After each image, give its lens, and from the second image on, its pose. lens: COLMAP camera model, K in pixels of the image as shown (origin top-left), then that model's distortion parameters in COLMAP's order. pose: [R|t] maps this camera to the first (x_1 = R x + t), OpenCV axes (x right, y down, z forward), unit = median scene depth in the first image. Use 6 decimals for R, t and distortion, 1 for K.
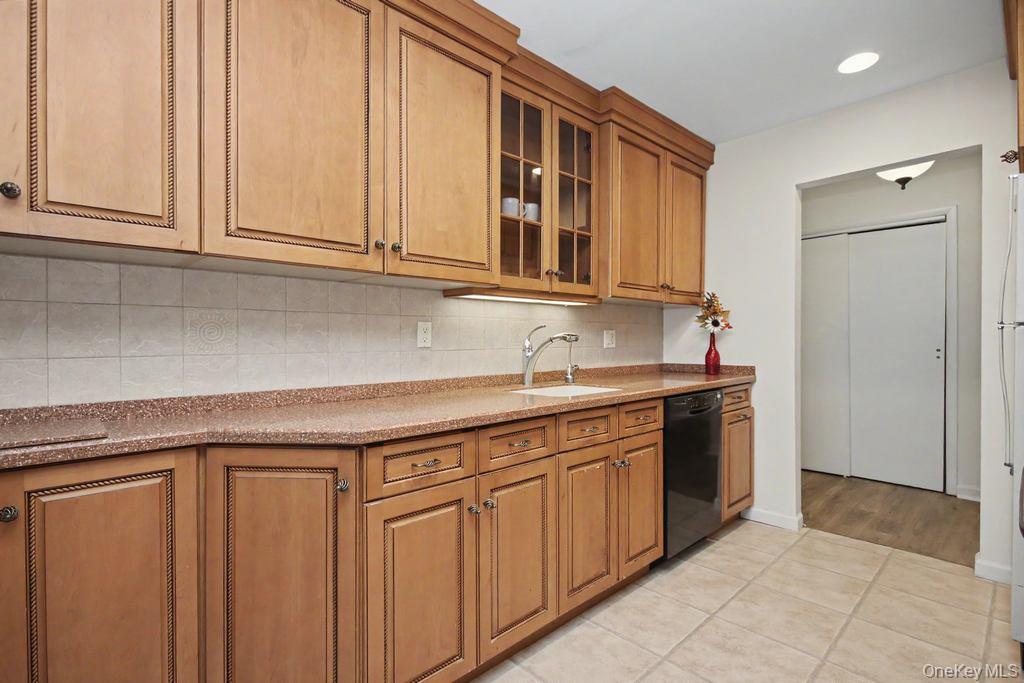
lens RADIAL K [[483.7, 0, 515.9], [0, 483.7, 340.9], [0, 0, 1]] dist [0.000190, -0.000908]
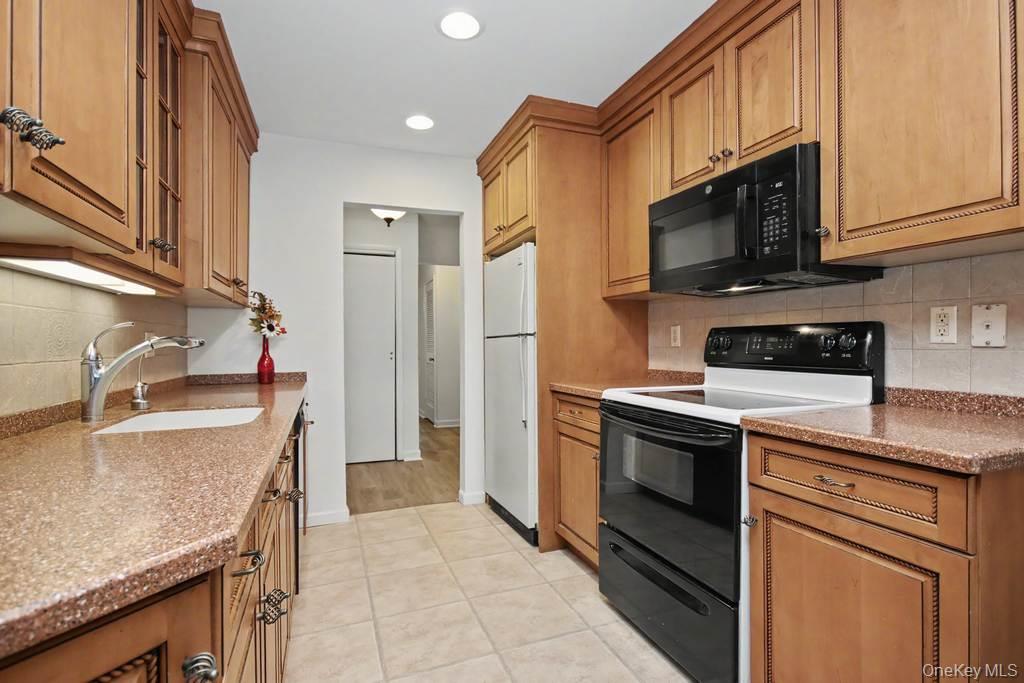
lens RADIAL K [[484.2, 0, 511.7], [0, 484.2, 346.3], [0, 0, 1]] dist [0.000667, -0.000168]
pose [[0.380950, -0.003457, 0.924589, -0.313294], [0.006894, 0.999976, 0.000898, 0.001841], [-0.924570, 0.006032, 0.380965, 0.268265]]
